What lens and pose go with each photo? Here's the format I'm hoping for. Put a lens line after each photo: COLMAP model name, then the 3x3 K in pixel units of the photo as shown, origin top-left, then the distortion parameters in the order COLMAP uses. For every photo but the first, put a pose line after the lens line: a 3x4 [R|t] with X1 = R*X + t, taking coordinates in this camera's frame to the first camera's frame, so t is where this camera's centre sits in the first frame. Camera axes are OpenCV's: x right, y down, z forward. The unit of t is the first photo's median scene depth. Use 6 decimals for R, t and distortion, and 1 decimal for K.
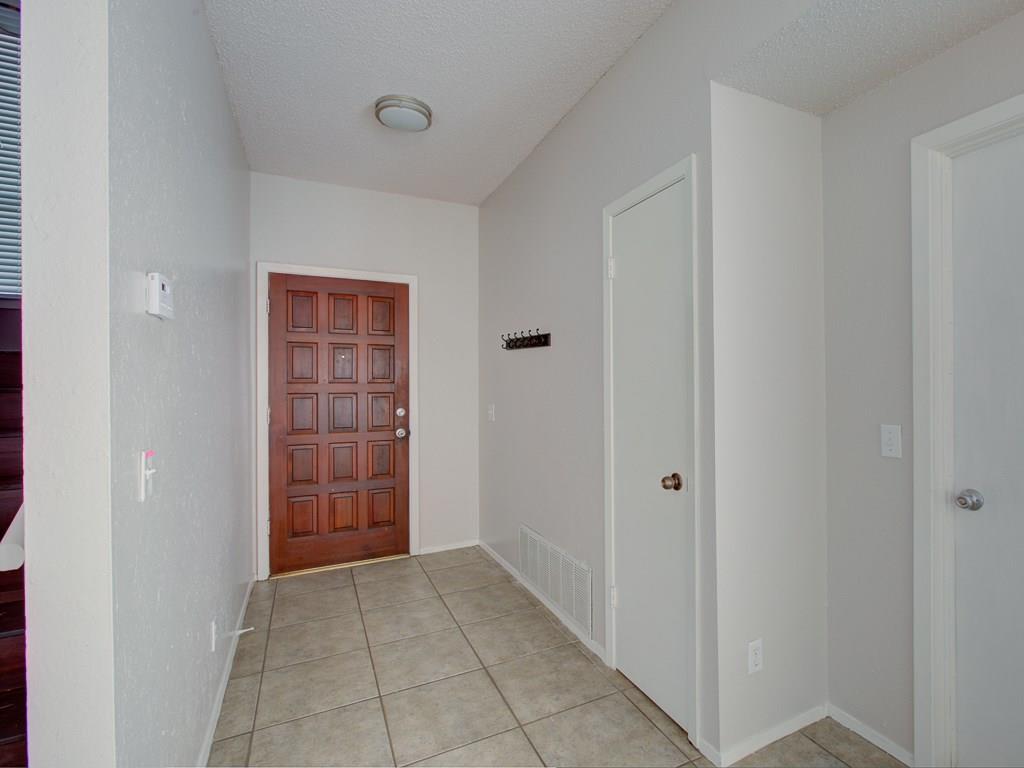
lens RADIAL K [[508.5, 0, 571.6], [0, 508.5, 385.9], [0, 0, 1]] dist [-0.003224, 0.000176]
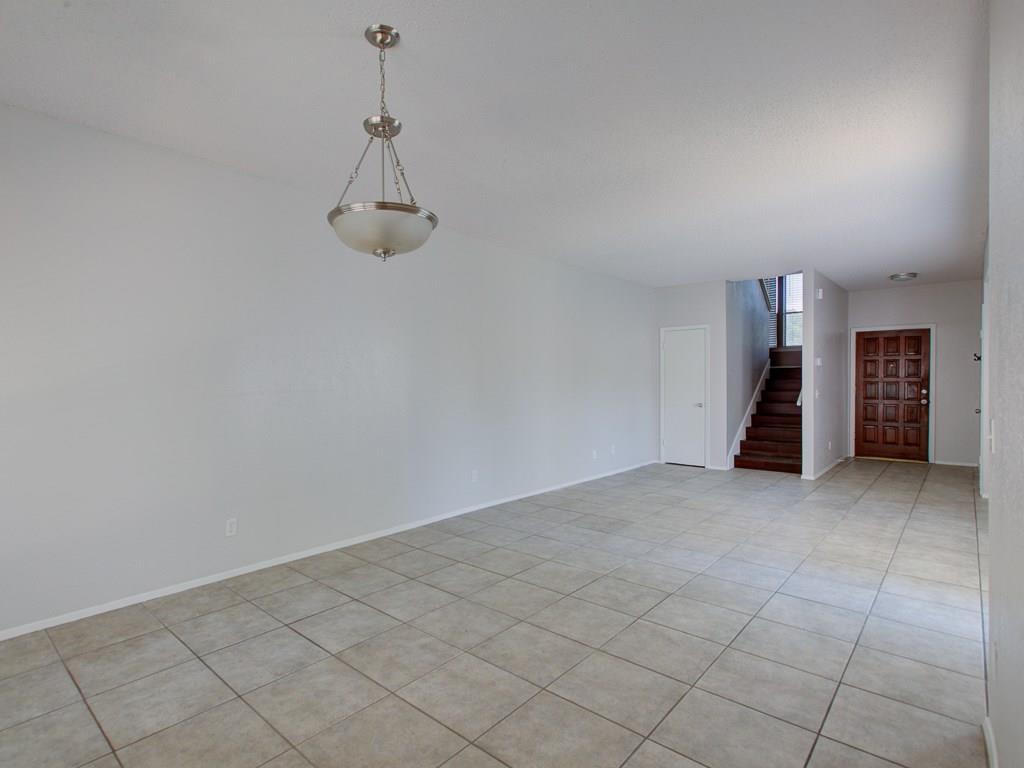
lens RADIAL K [[531.1, 0, 462.9], [0, 531.1, 384.9], [0, 0, 1]] dist [-0.002161, 0.001655]
pose [[0.319441, 0.013024, -0.947516, 1.135477], [-0.001047, 0.999910, 0.013392, -0.001800], [0.947605, -0.003286, 0.319426, -1.493510]]
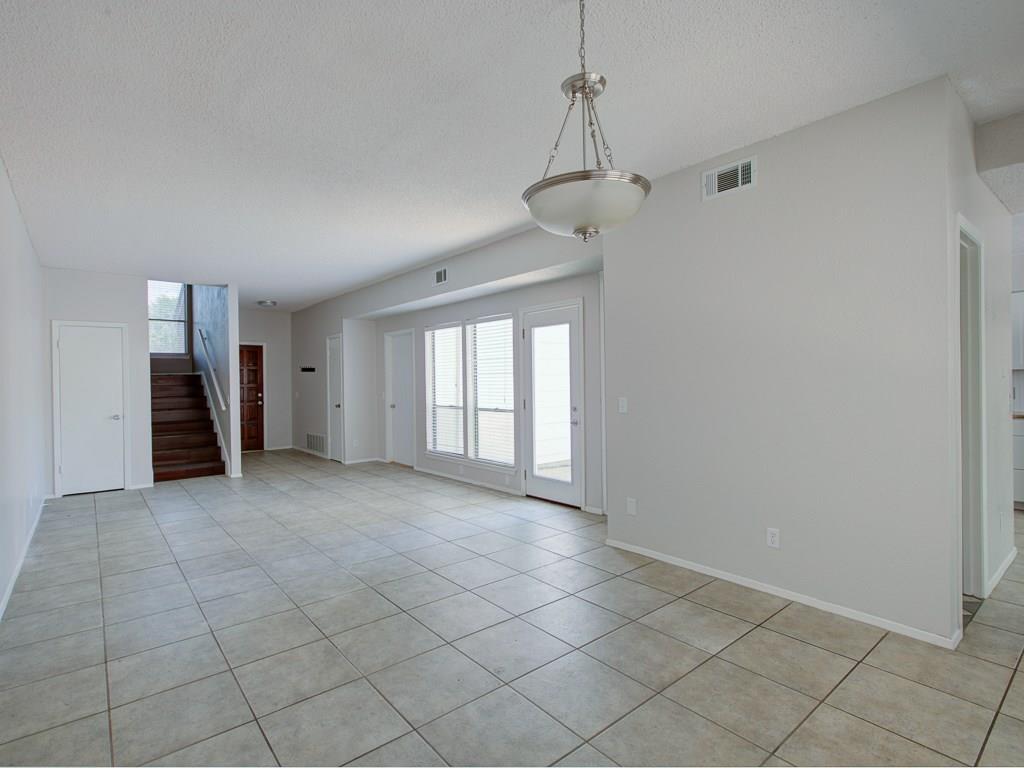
lens RADIAL K [[513.7, 0, 489.7], [0, 513.7, 386.6], [0, 0, 1]] dist [-0.006618, 0.000687]
pose [[0.983283, -0.010036, 0.181807, 0.353919], [0.009134, 0.999941, 0.005800, 0.004286], [-0.181854, -0.004043, 0.983317, -1.857001]]
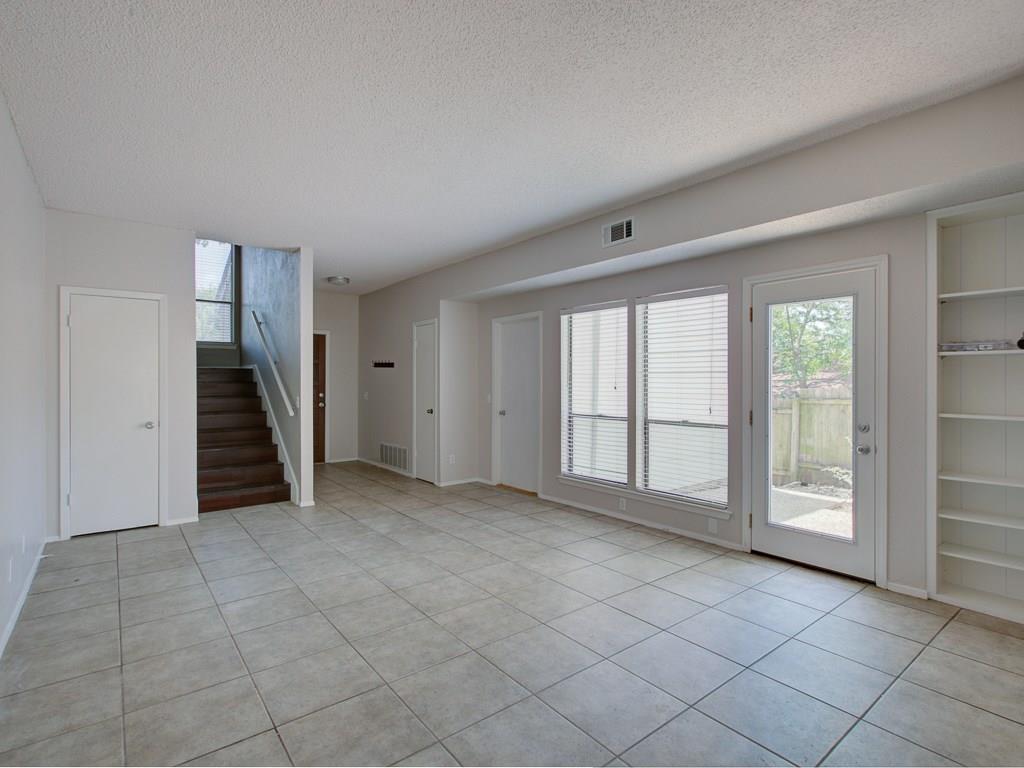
lens RADIAL K [[515.9, 0, 511.7], [0, 515.9, 381.6], [0, 0, 1]] dist [-0.004401, -0.000561]
pose [[0.983887, 0.007136, 0.178650, 0.060665], [-0.006275, 0.999966, -0.005382, 0.002377], [-0.178682, 0.004174, 0.983898, -1.299808]]
